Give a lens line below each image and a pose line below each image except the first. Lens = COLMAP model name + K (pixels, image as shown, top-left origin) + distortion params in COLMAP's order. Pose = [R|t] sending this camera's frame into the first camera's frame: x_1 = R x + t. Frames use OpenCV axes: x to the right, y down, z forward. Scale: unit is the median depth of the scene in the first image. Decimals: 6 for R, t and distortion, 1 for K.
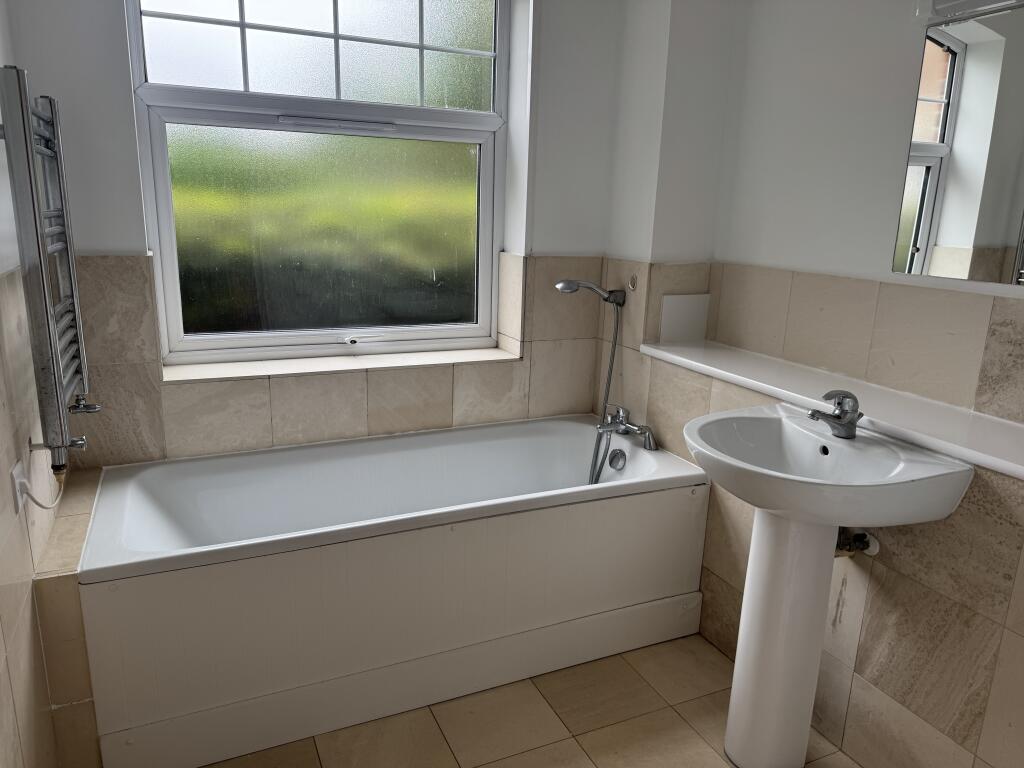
lens RADIAL K [[720.4, 0, 509.5], [0, 720.4, 385.6], [0, 0, 1]] dist [0.126160, -0.164531]
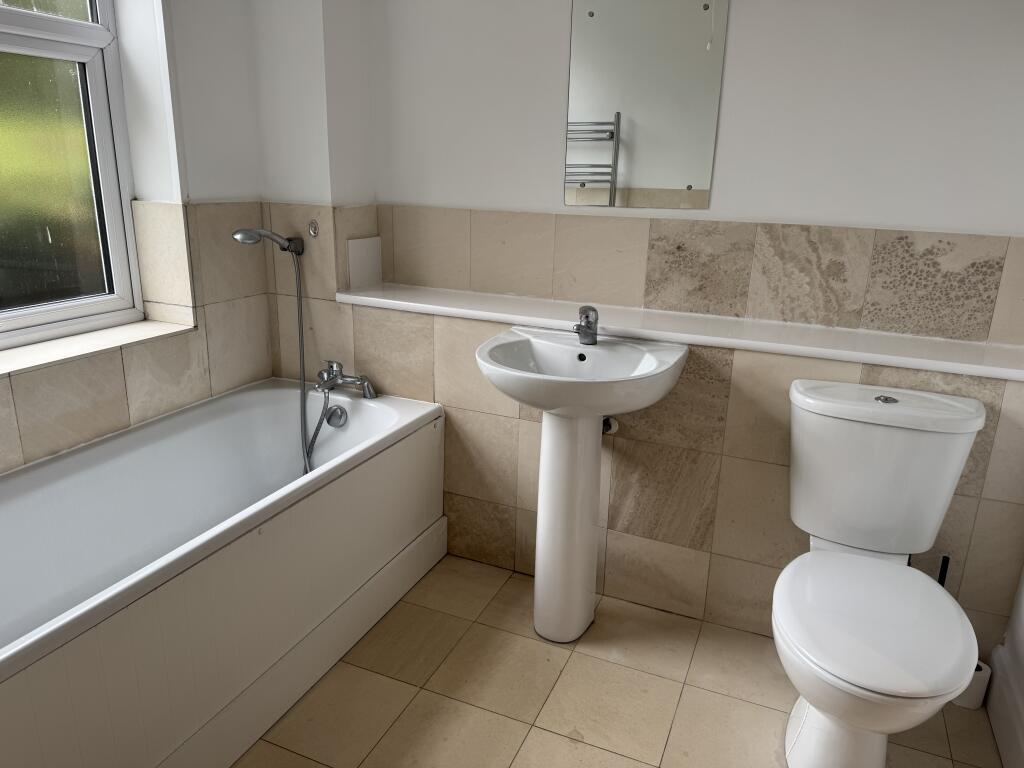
lens RADIAL K [[720.4, 0, 509.5], [0, 720.4, 385.6], [0, 0, 1]] dist [0.126160, -0.164531]
pose [[0.746314, -0.204286, 0.633469, -0.287872], [0.158337, 0.978903, 0.129141, -0.026082], [-0.646487, 0.003922, 0.762915, 0.123701]]
